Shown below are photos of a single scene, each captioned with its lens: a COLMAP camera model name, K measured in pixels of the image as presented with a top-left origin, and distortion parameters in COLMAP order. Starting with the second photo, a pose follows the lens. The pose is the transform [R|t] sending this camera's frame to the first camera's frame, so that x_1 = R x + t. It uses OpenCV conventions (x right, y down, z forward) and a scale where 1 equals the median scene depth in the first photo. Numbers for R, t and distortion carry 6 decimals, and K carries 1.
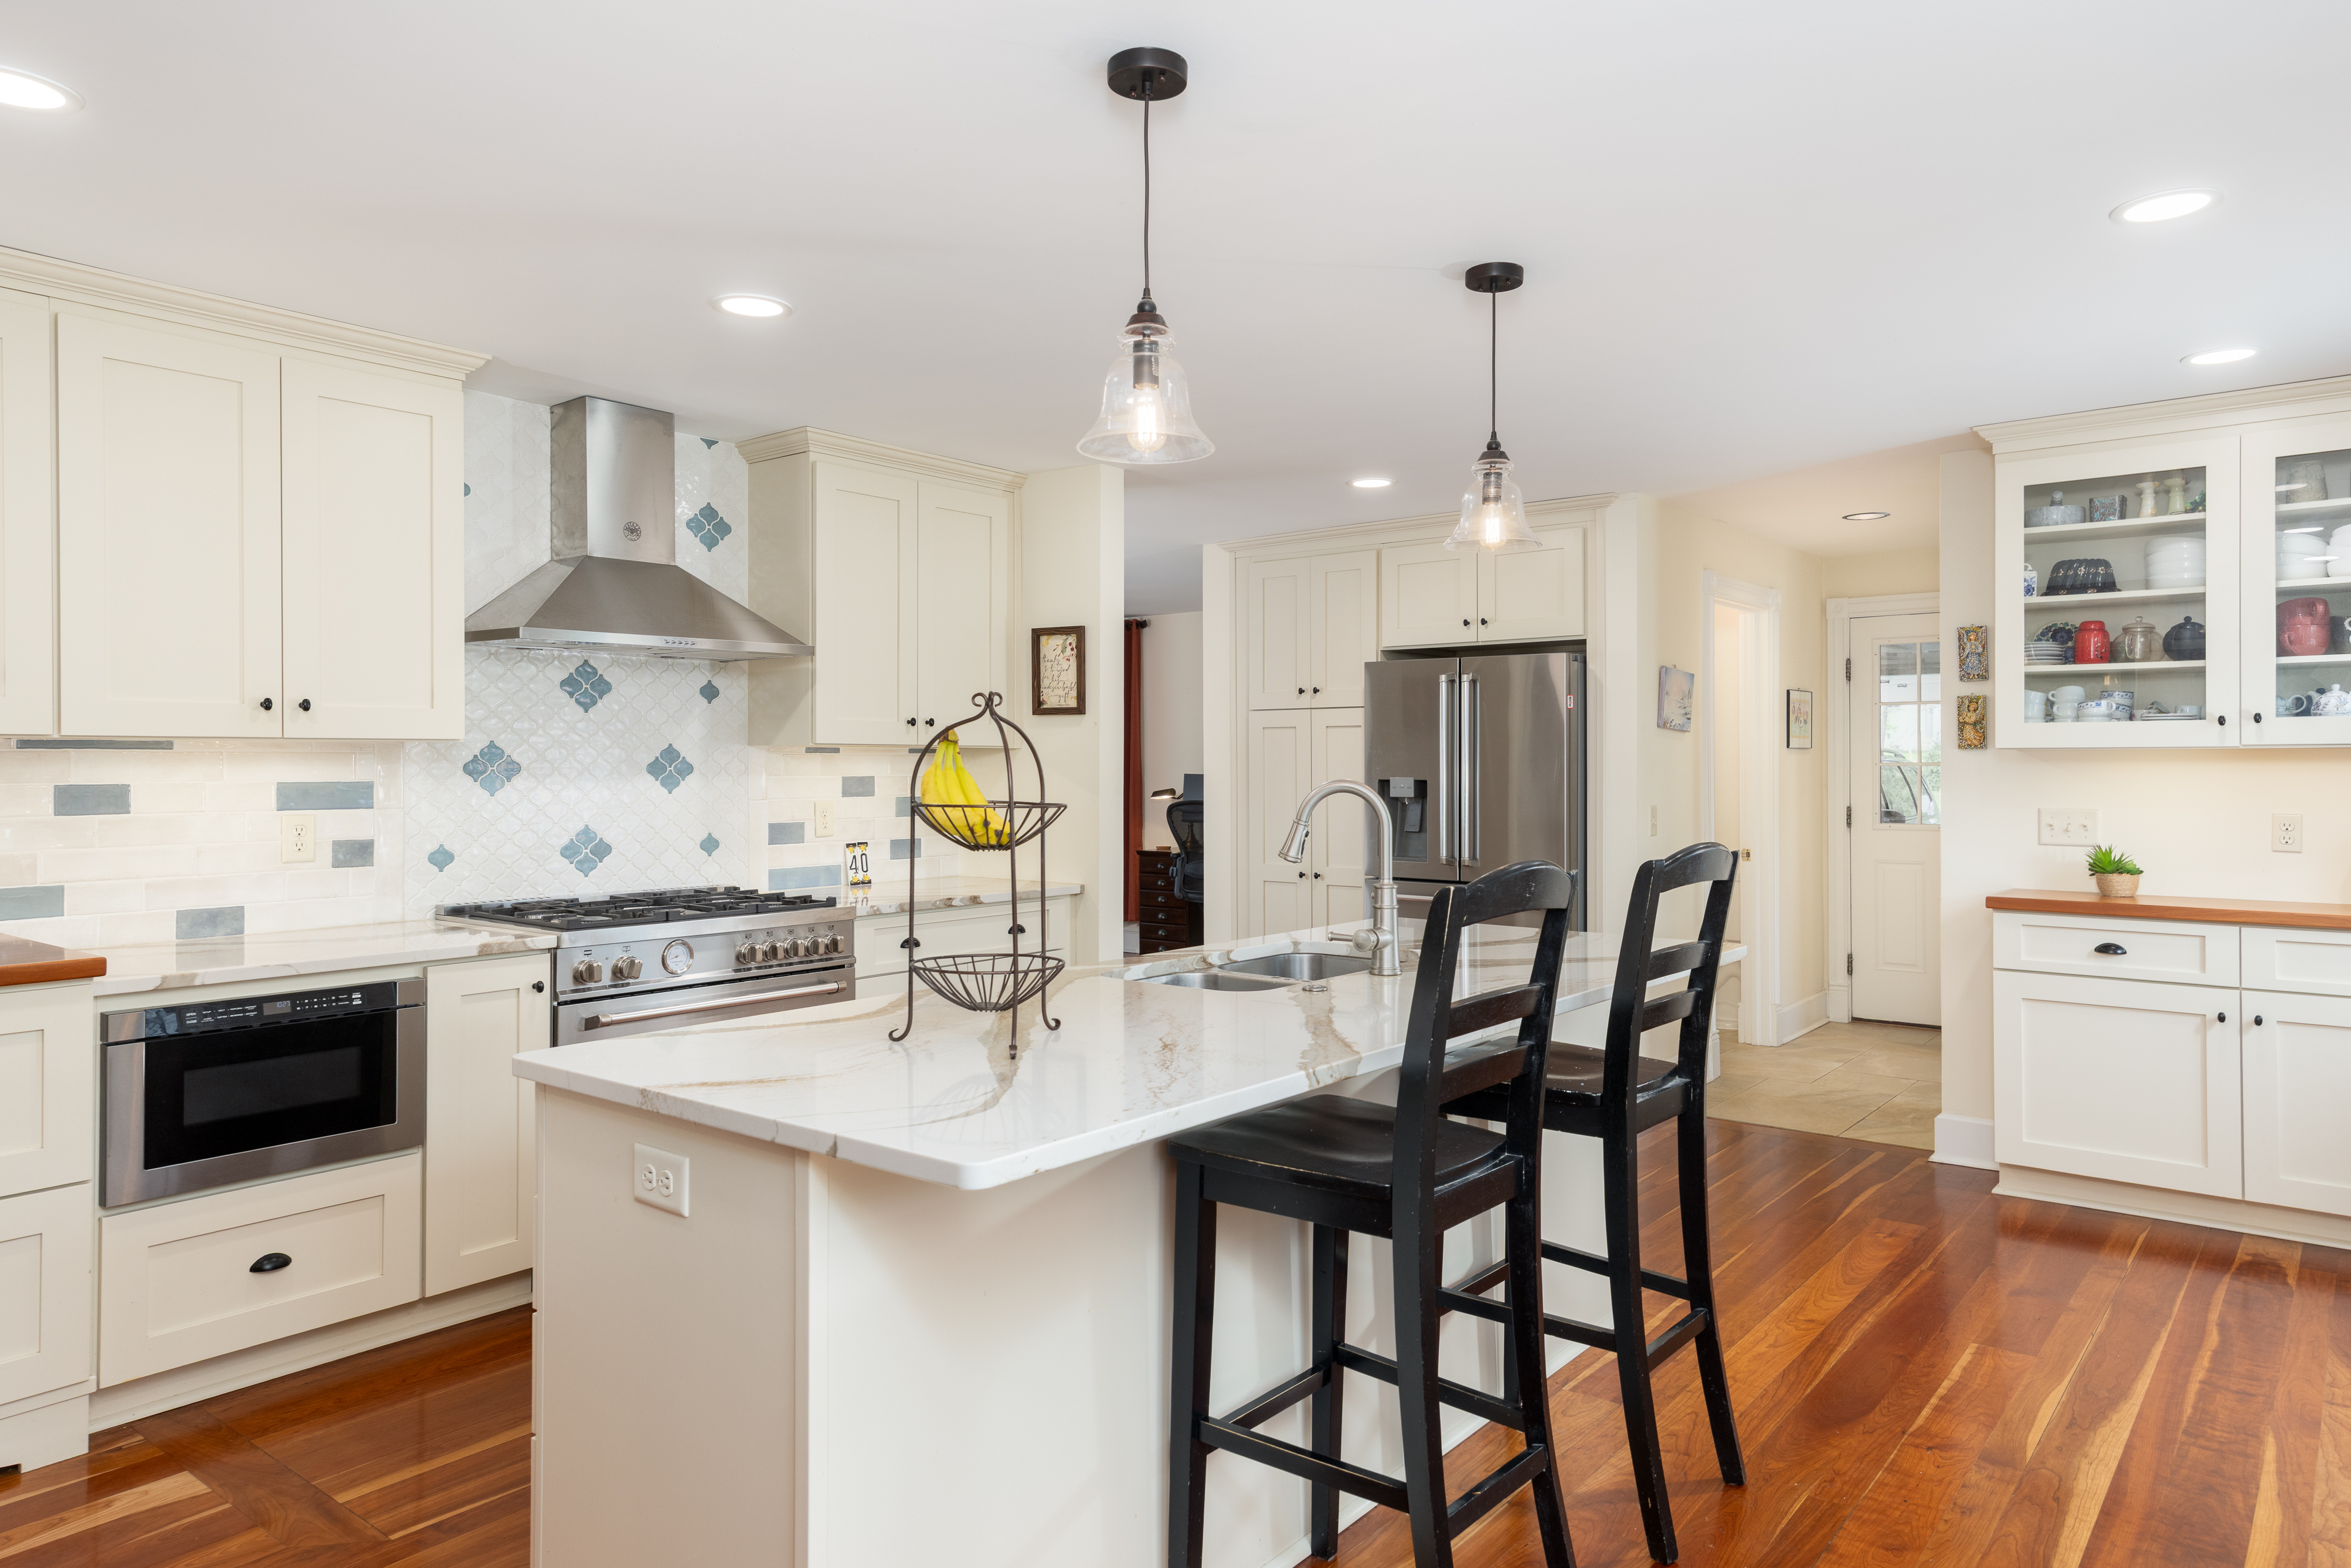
lens RADIAL K [[1487.3, 0, 1175.5], [0, 1487.3, 784.0], [0, 0, 1]] dist [0.016179, 0.000451]
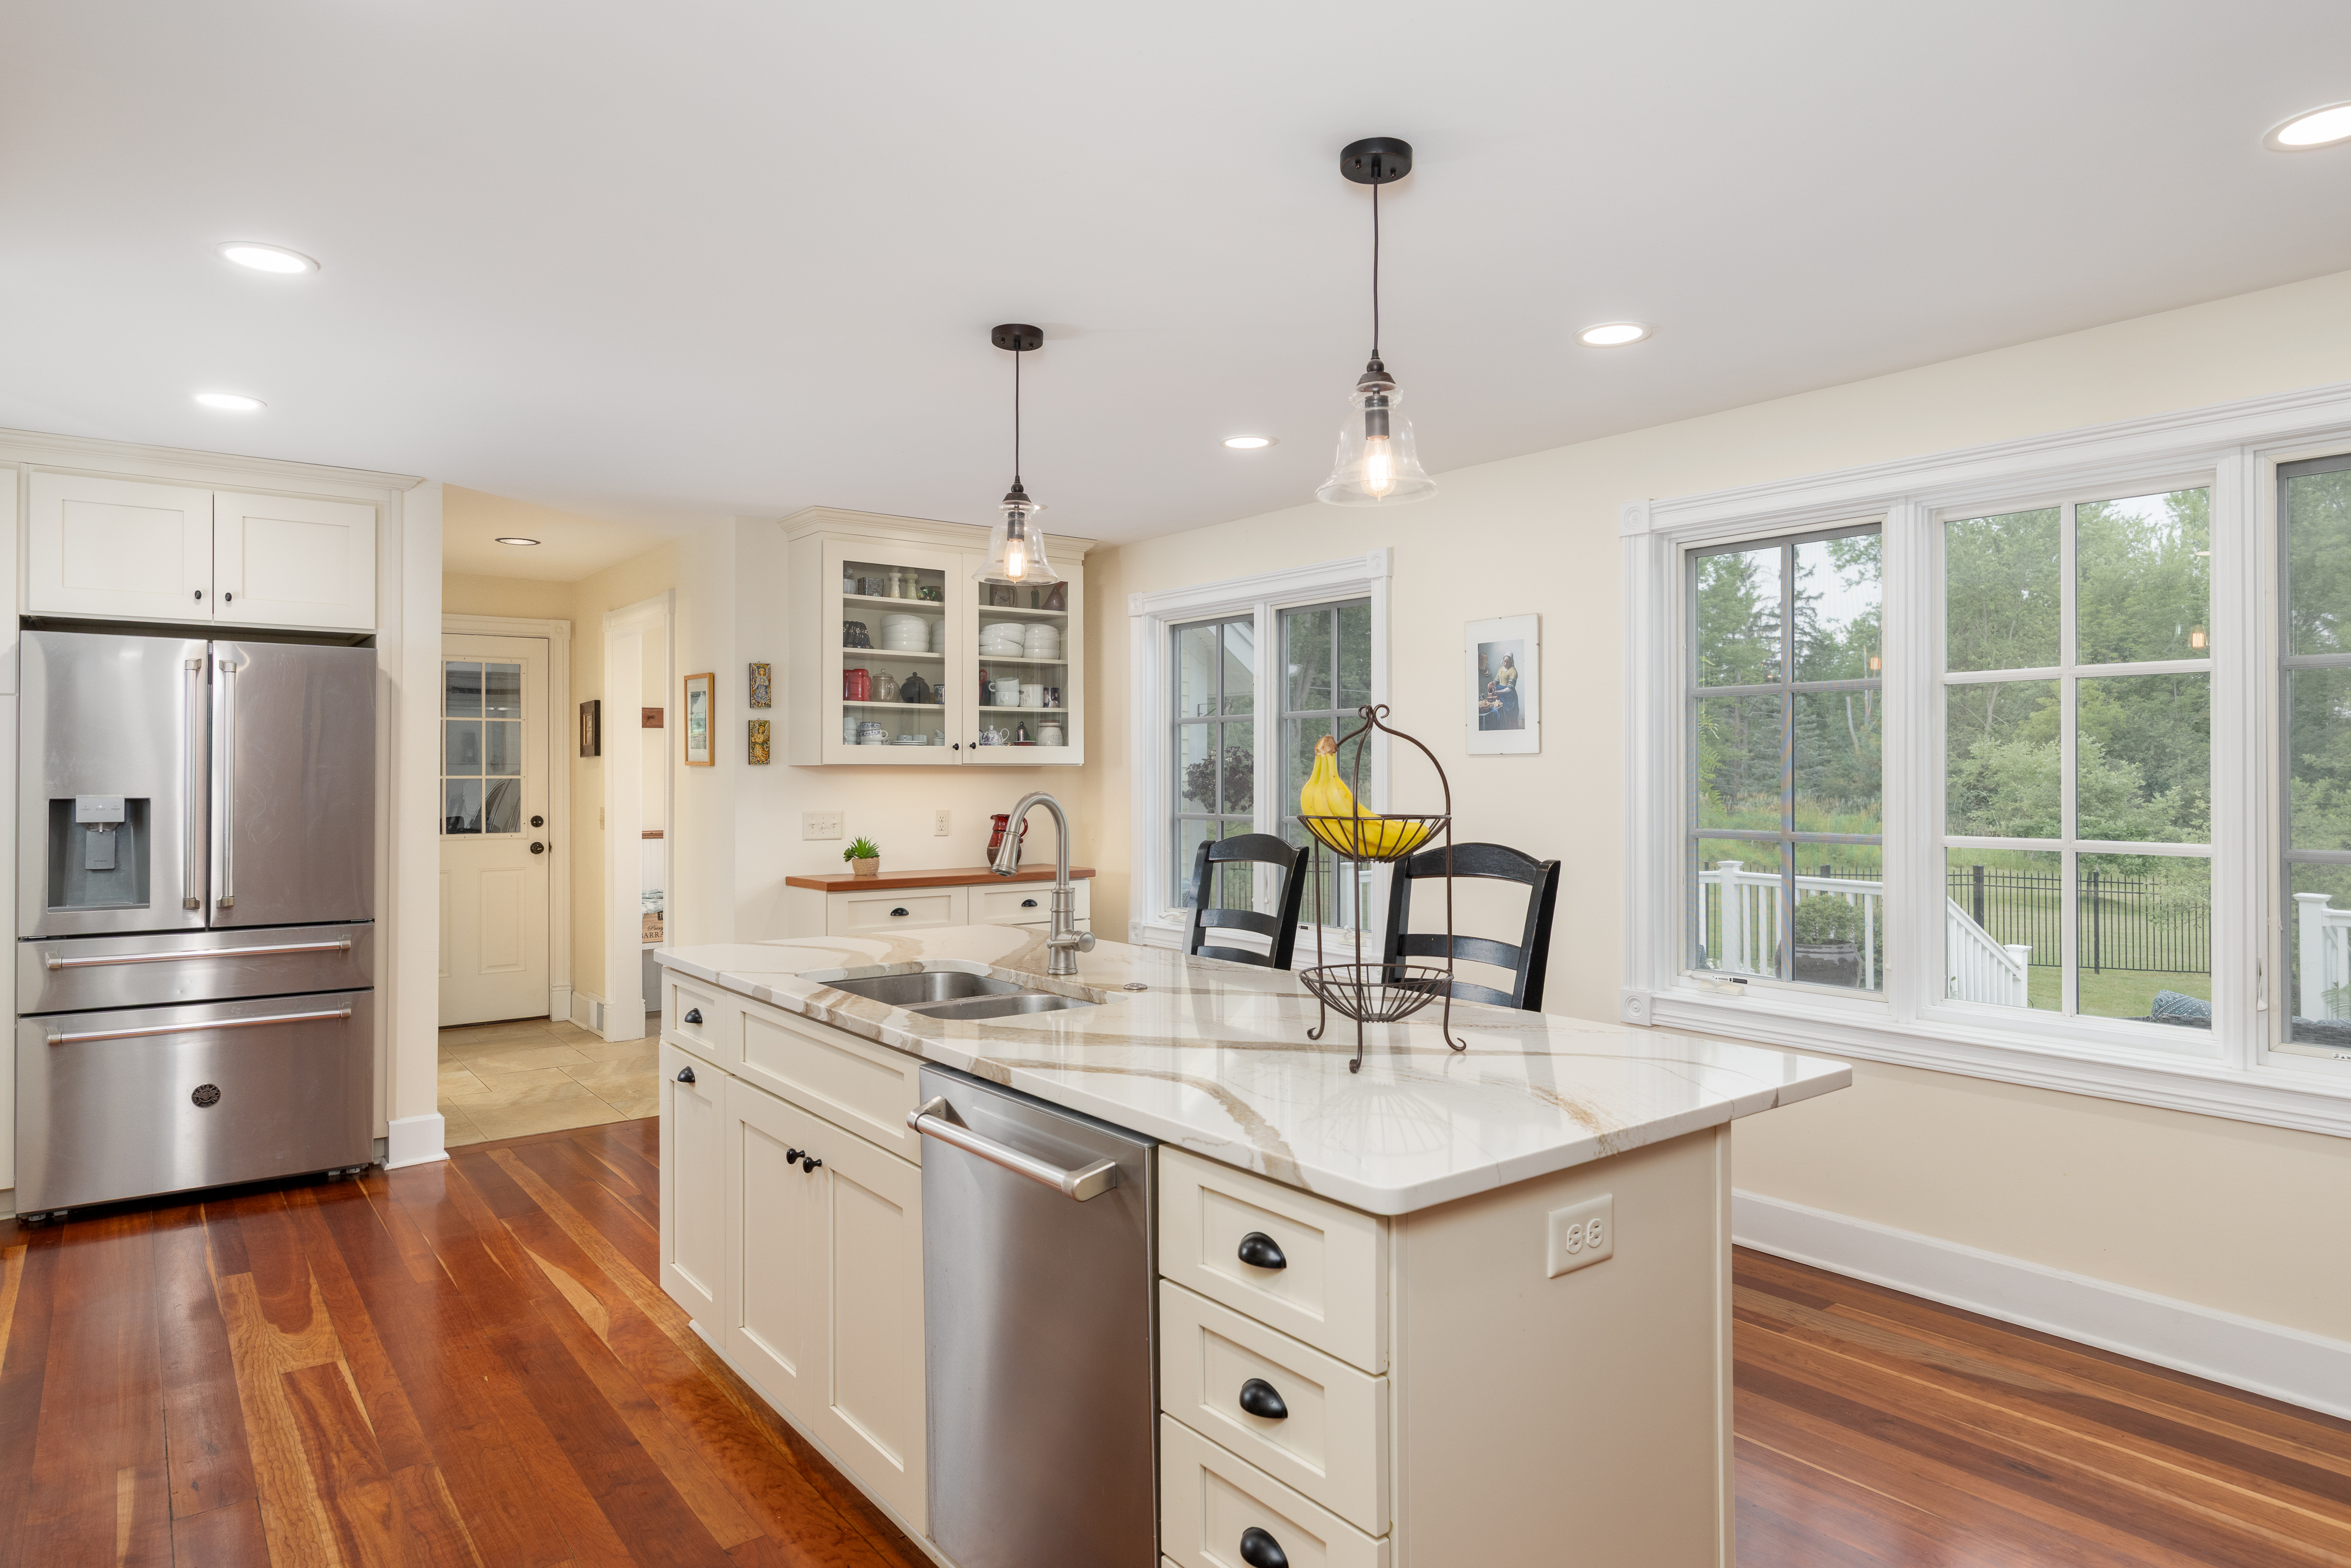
lens RADIAL K [[1385.4, 0, 1175.5], [0, 1385.4, 784.0], [0, 0, 1]] dist [0.002551, 0.000801]
pose [[0.227394, -0.005922, 0.973785, -0.654302], [0.014044, 0.999897, 0.002801, -0.007896], [-0.973702, 0.013038, 0.227454, 0.560798]]
